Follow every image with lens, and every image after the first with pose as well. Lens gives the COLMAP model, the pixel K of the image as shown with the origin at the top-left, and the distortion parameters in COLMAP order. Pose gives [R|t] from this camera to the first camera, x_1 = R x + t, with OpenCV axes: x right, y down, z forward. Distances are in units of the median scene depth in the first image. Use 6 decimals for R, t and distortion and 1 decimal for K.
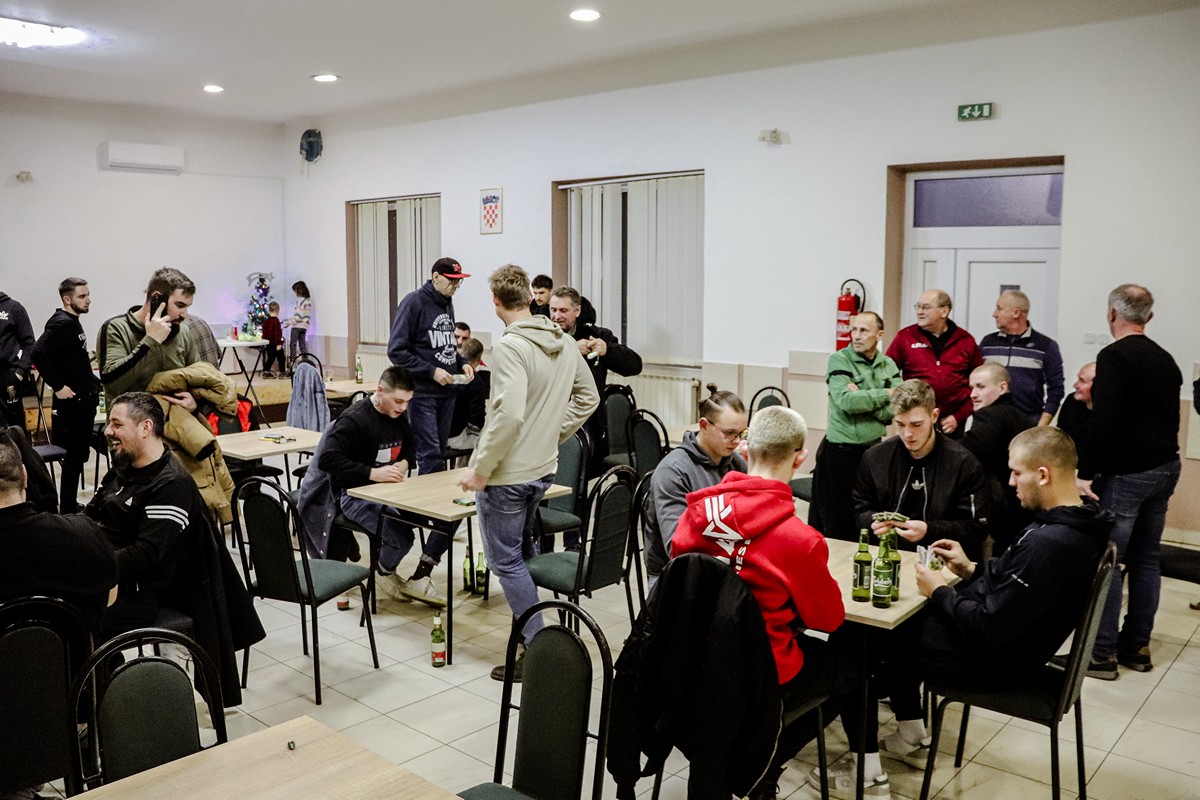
lens RADIAL K [[997.5, 0, 600.0], [0, 997.5, 400.0], [0, 0, 1]] dist [-0.203518, 0.183379]
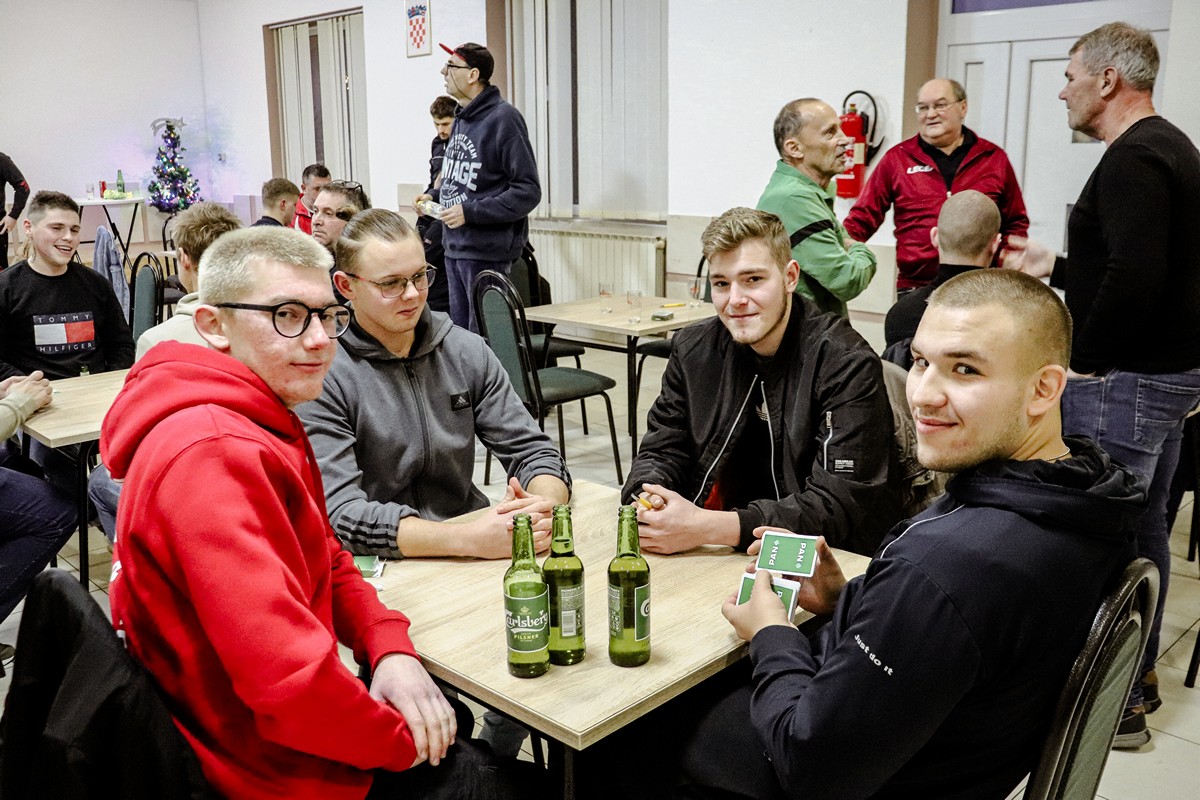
lens RADIAL K [[1073.6, 0, 600.0], [0, 1073.6, 400.0], [0, 0, 1]] dist [-0.070140, 0.003301]
pose [[0.997599, 0.003608, -0.069163, 0.123880], [0.003999, 0.993975, 0.109538, 0.013683], [0.069142, -0.109552, 0.991573, 0.202293]]
